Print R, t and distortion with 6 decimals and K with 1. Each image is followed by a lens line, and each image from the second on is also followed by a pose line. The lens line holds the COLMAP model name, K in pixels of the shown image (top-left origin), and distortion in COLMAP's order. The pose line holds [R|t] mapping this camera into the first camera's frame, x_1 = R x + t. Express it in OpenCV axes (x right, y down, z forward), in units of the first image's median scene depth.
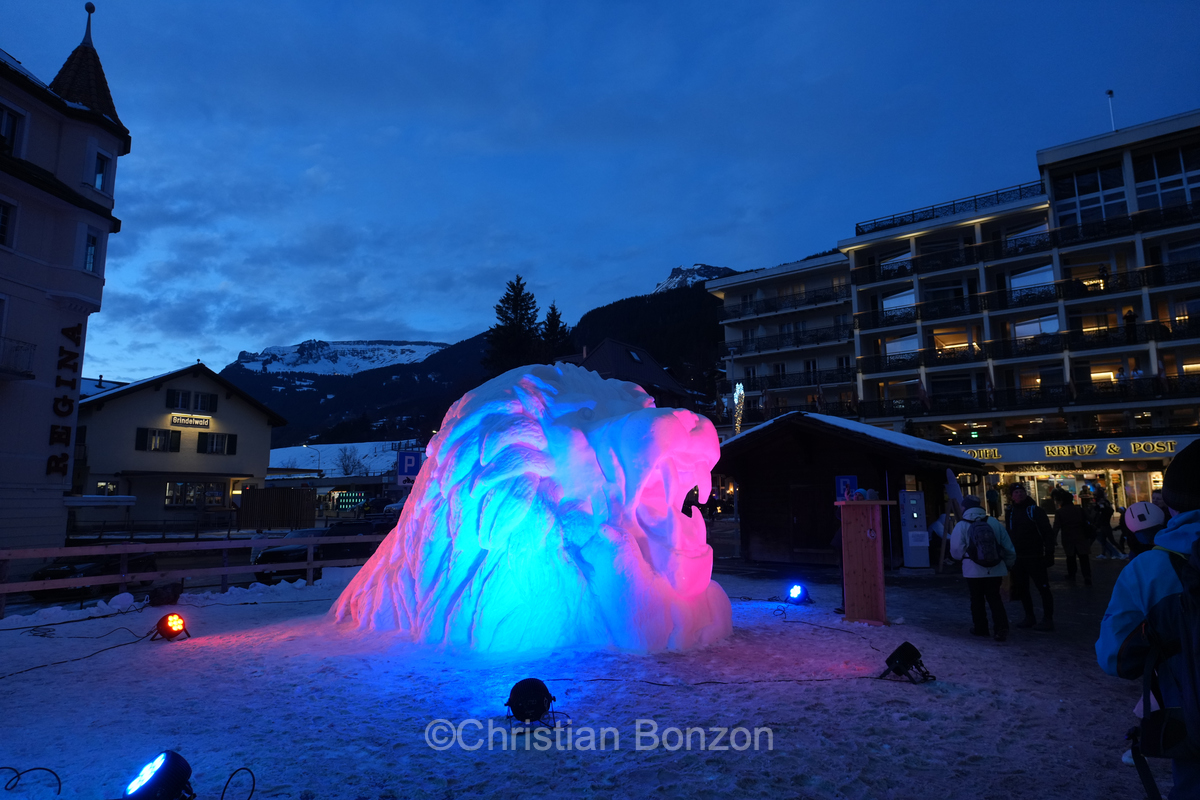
lens RADIAL K [[672.2, 0, 603.1], [0, 672.2, 403.1], [0, 0, 1]] dist [-0.003610, -0.000134]
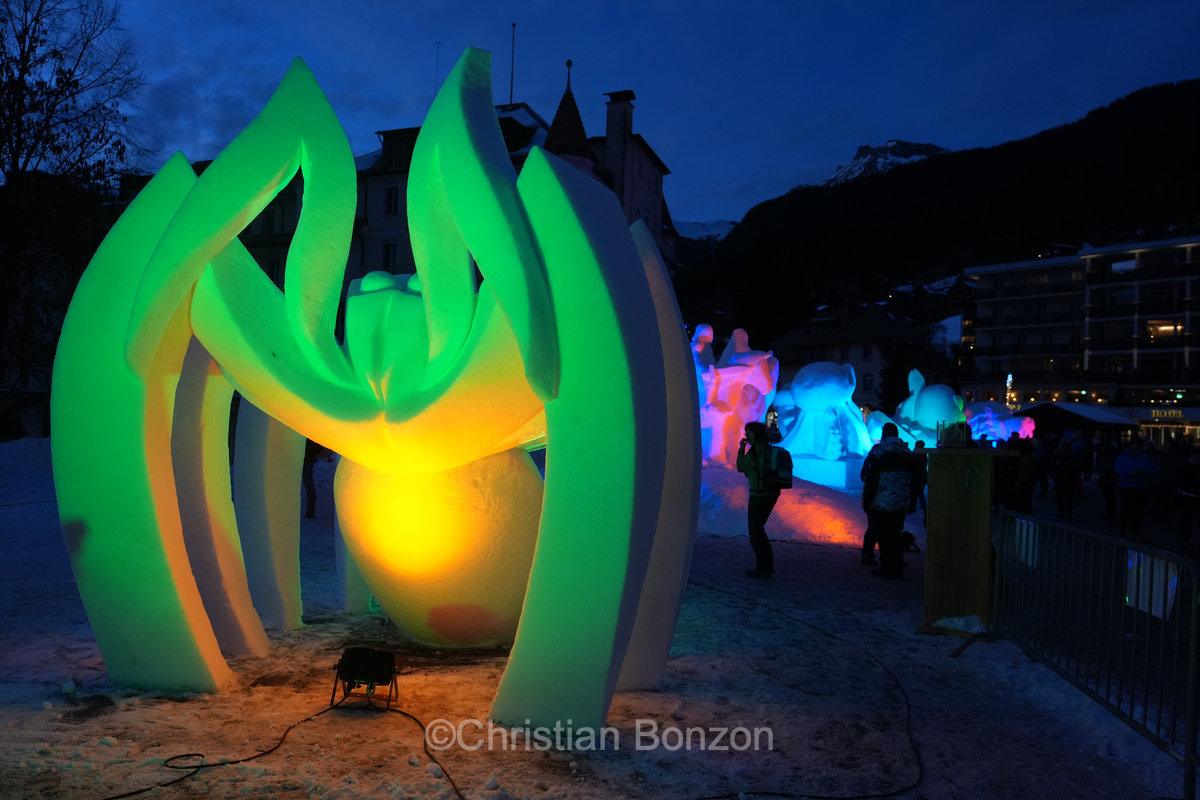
lens RADIAL K [[809.2, 0, 588.8], [0, 809.2, 404.7], [0, 0, 1]] dist [-0.005719, 0.003634]
pose [[0.980622, 0.038167, -0.192157, -0.290018], [-0.014643, 0.992375, 0.122384, -0.116948], [0.195362, -0.117199, 0.973703, -0.807425]]
